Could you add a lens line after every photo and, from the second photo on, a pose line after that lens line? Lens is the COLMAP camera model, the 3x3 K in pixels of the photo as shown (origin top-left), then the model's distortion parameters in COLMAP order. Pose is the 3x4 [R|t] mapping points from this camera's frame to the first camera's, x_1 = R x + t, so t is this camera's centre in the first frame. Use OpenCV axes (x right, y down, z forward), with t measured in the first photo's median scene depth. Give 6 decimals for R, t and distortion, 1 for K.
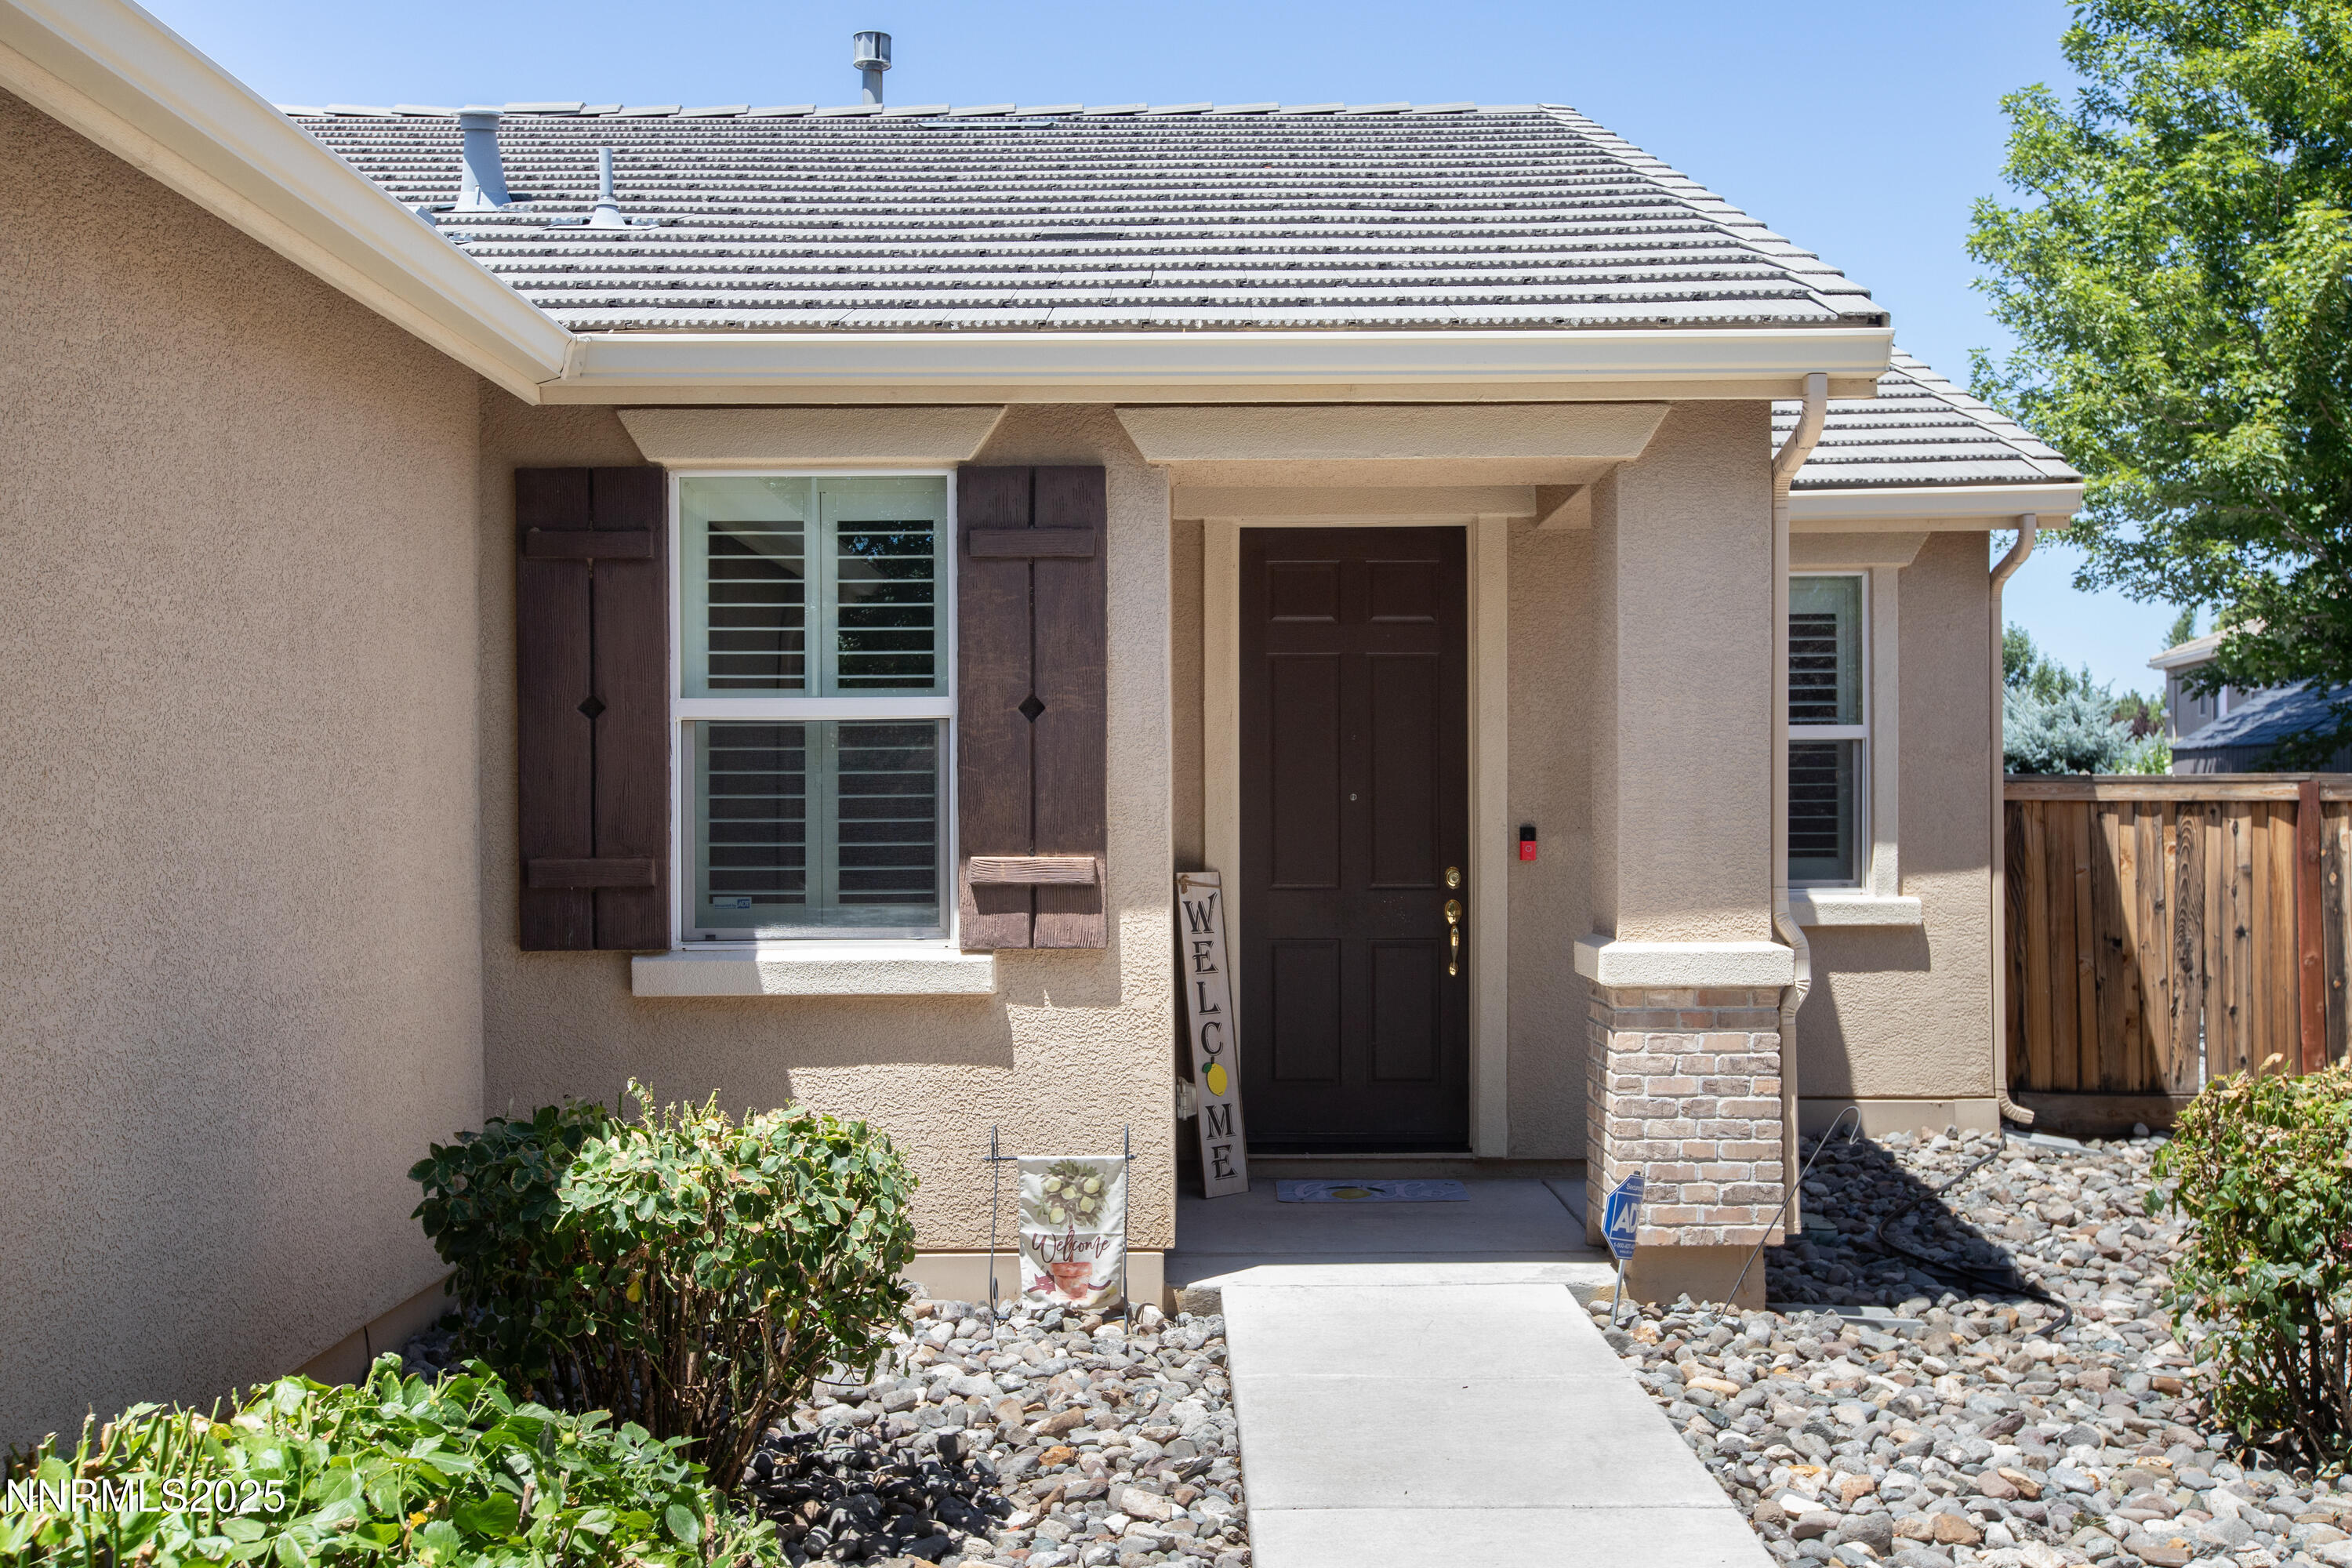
lens RADIAL K [[2271.6, 0, 1175.0], [0, 2271.6, 779.4], [0, 0, 1]] dist [0.019701, 0.000000]
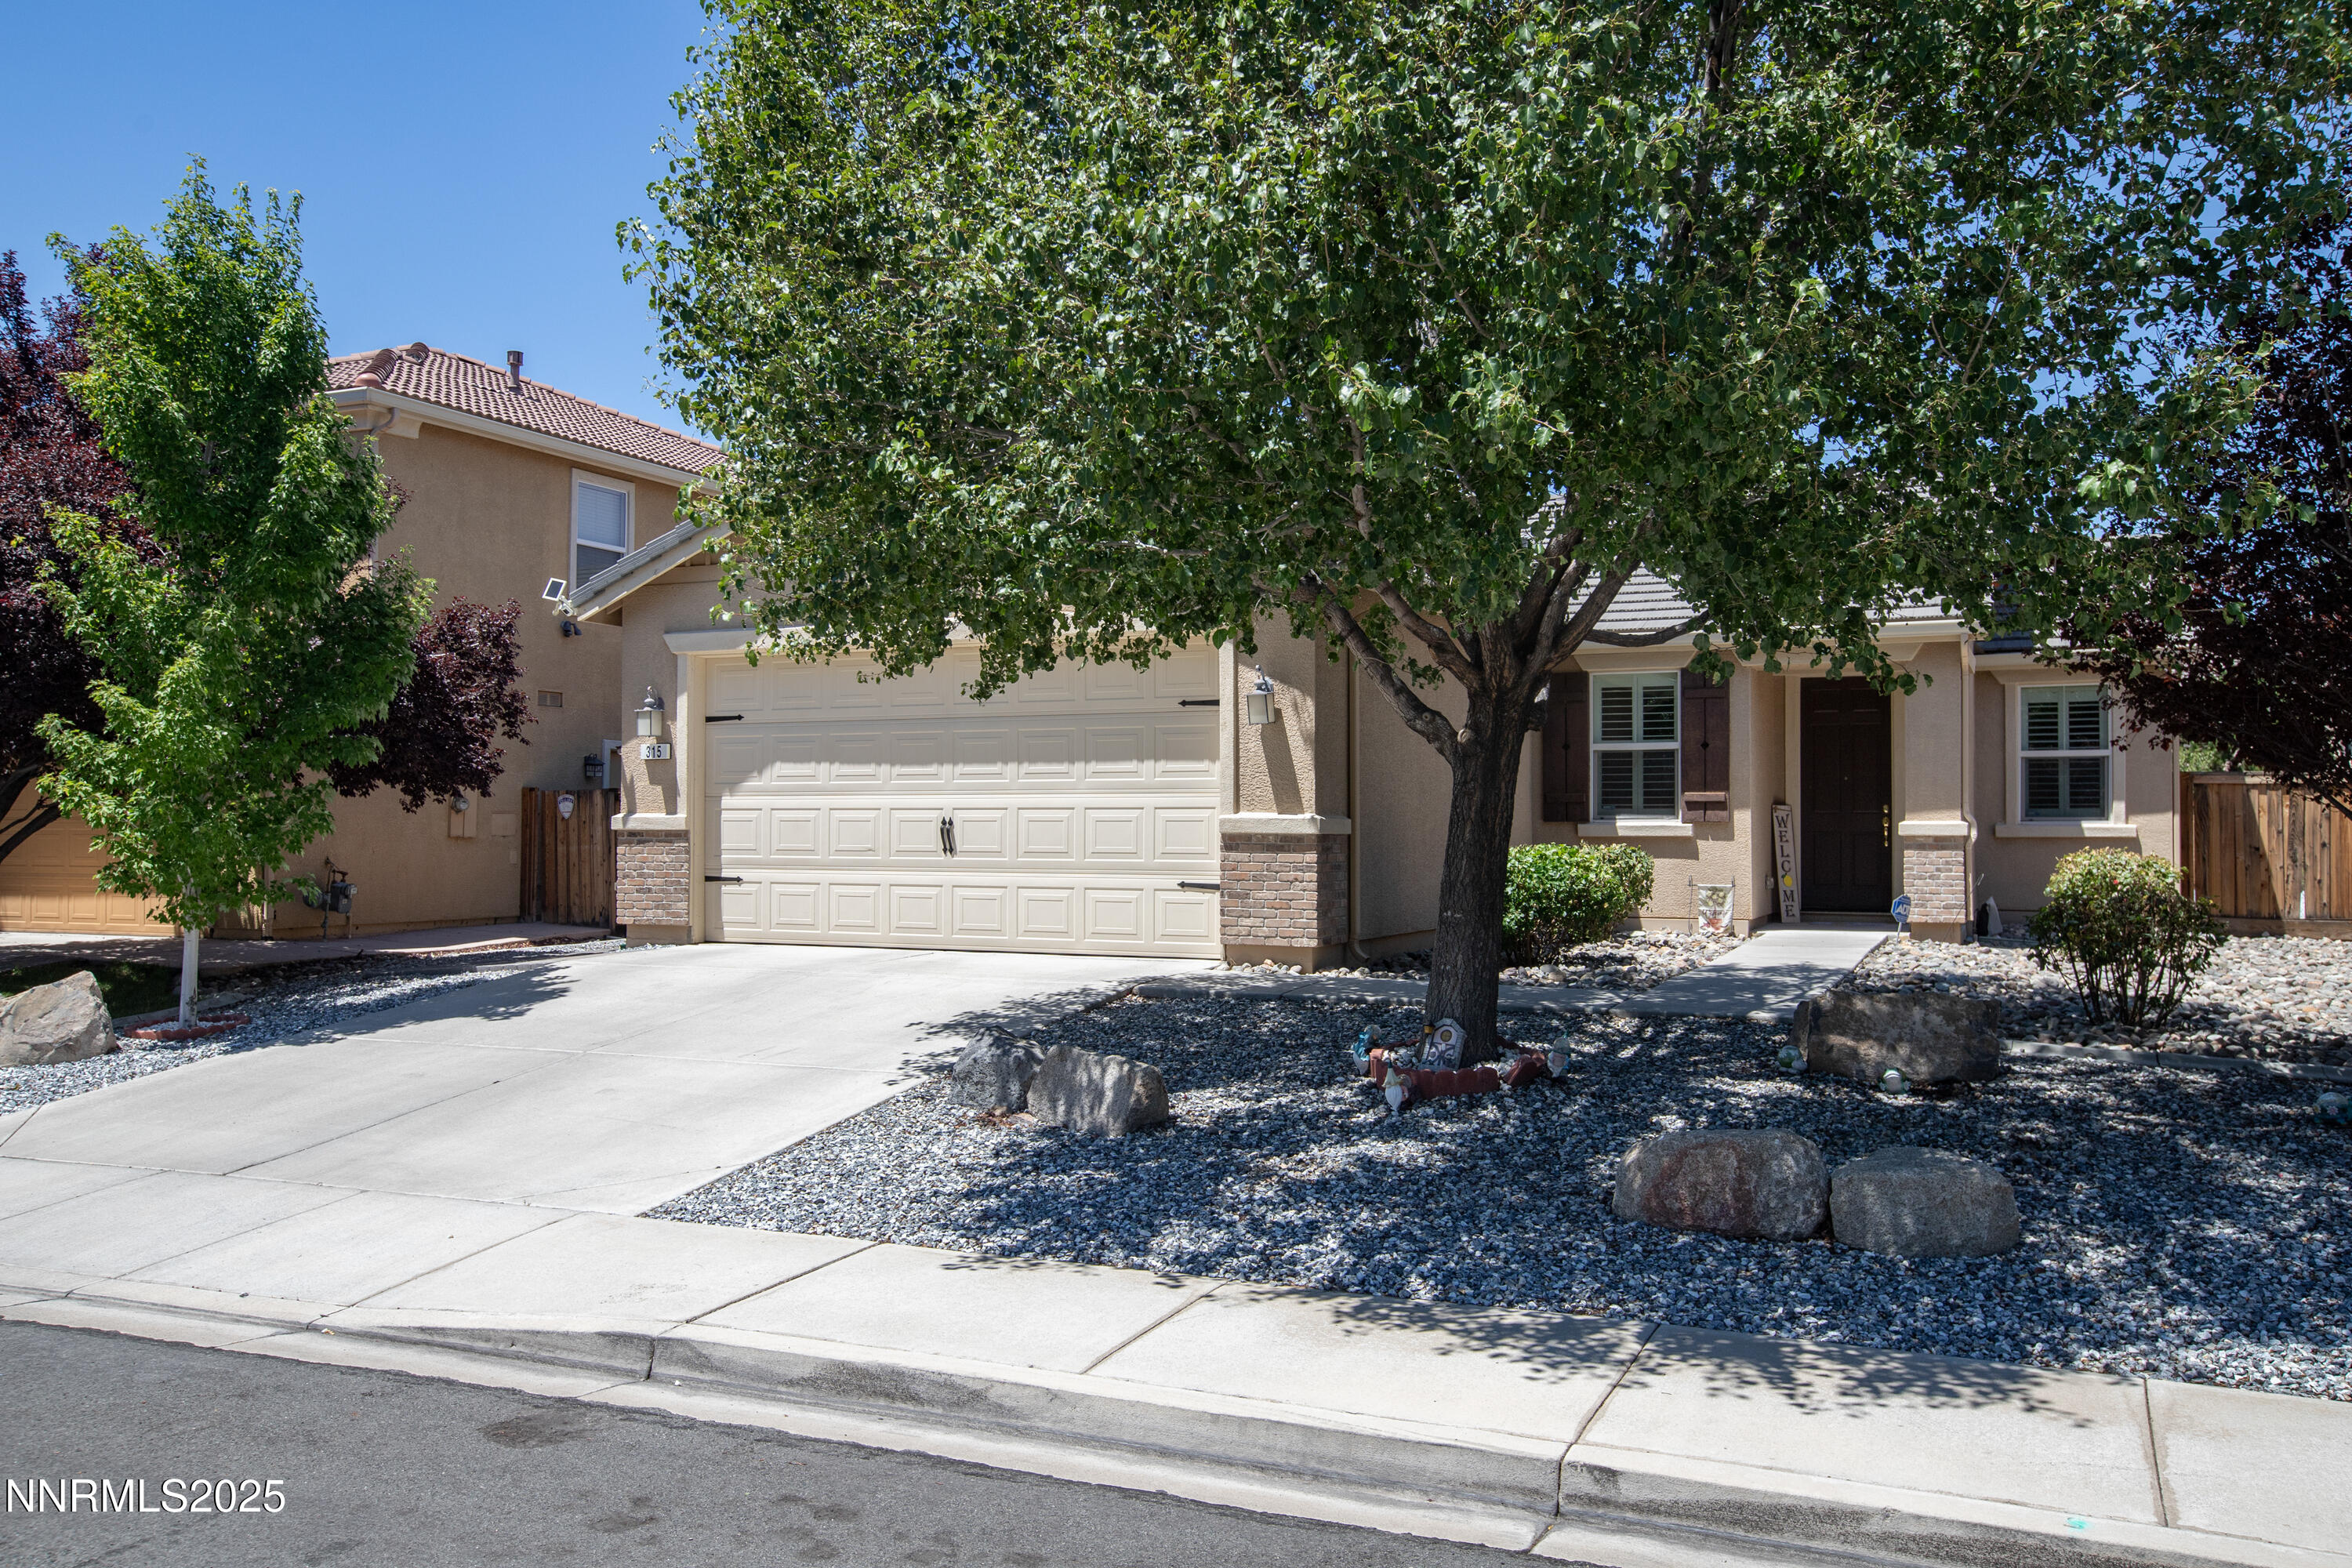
lens RADIAL K [[1867.8, 0, 1174.2], [0, 1867.8, 787.9], [0, 0, 1]] dist [0.033982, 0.009635]
pose [[0.908374, -0.000601, -0.418159, 0.342184], [-0.004750, 0.999920, -0.011754, 0.059033], [0.418132, 0.012663, 0.908298, -1.606920]]
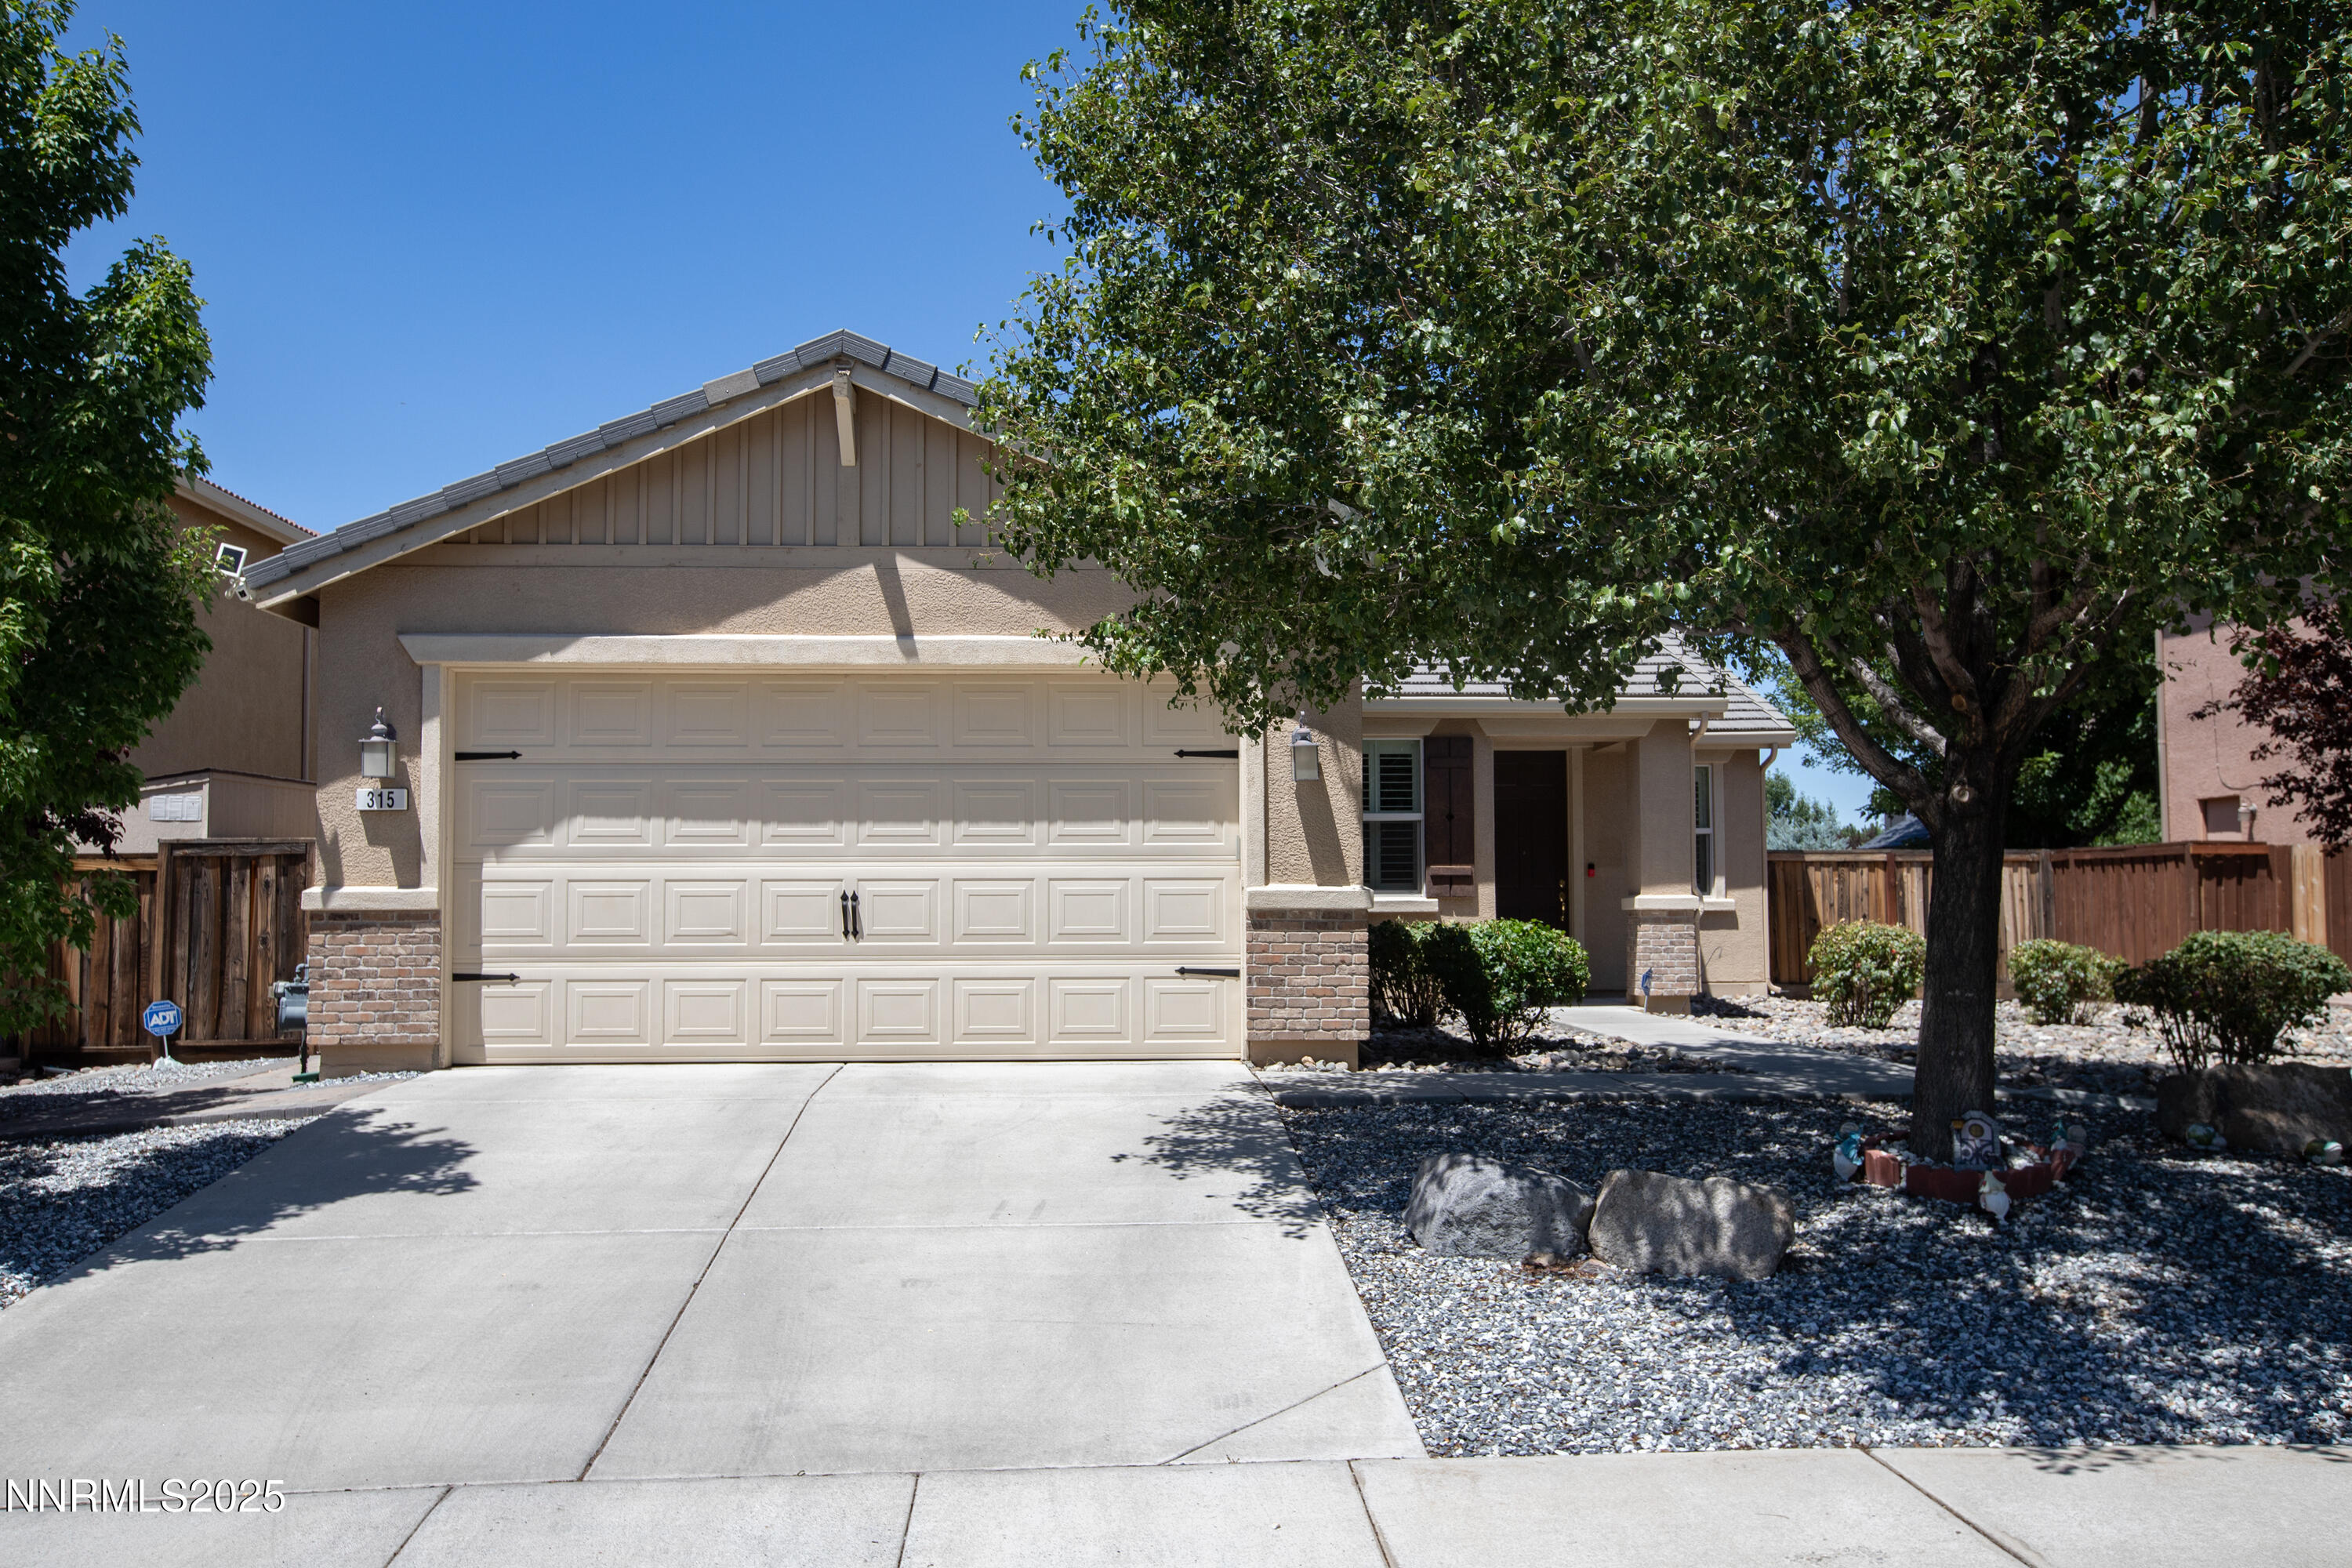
lens RADIAL K [[1987.8, 0, 1182.0], [0, 1987.8, 779.4], [0, 0, 1]] dist [0.025096, 0.011814]
pose [[0.998187, 0.007190, 0.059759, -0.557841], [-0.003712, 0.998303, -0.058114, 0.071152], [-0.060076, 0.057787, 0.996520, -1.565275]]
